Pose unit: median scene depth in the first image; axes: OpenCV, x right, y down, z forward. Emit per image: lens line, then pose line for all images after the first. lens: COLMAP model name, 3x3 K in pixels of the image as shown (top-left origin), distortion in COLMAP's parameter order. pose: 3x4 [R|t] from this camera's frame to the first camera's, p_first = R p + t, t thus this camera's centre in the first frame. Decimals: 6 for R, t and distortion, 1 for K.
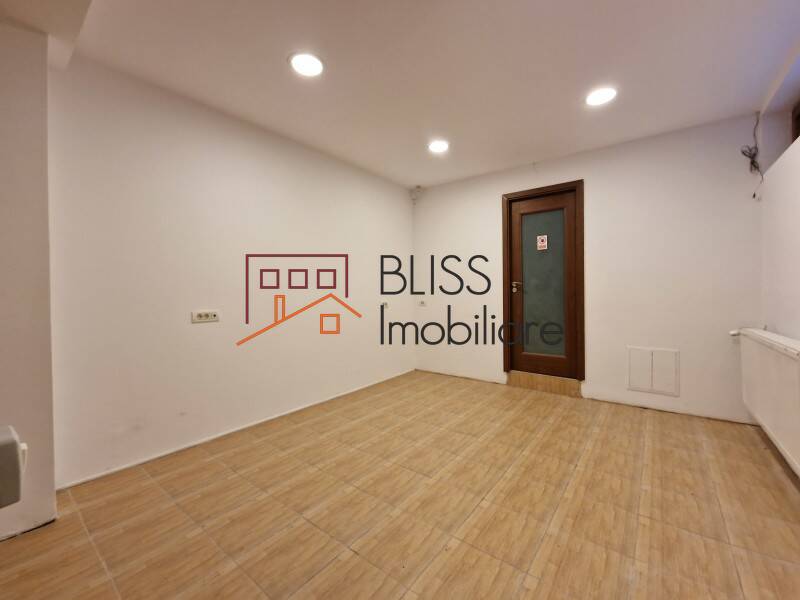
lens RADIAL K [[330.2, 0, 401.1], [0, 330.2, 298.1], [0, 0, 1]] dist [-0.012084, -0.000300]
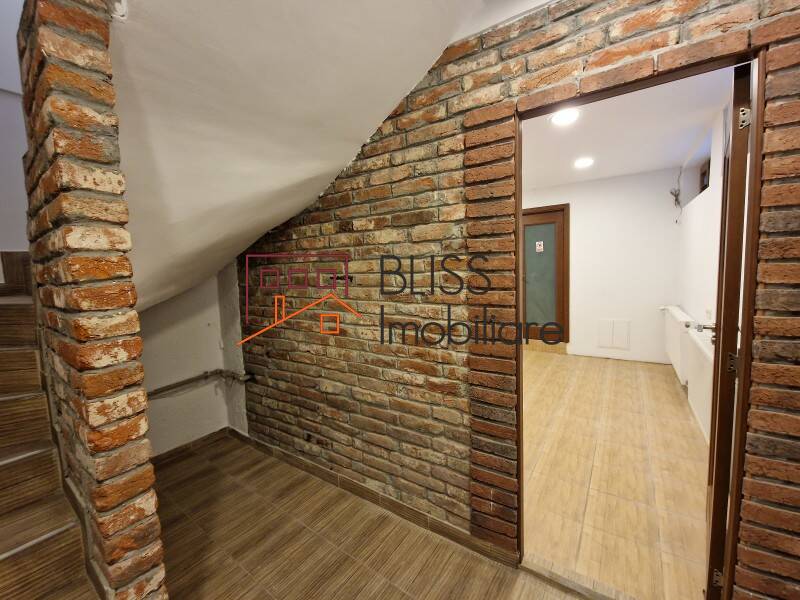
lens RADIAL K [[330.2, 0, 400.5], [0, 330.2, 298.1], [0, 0, 1]] dist [-0.012084, -0.000300]
pose [[0.997518, -0.034042, 0.061644, -0.360905], [0.029501, 0.996885, 0.073144, -0.100700], [-0.063942, -0.071144, 0.995415, -0.522807]]
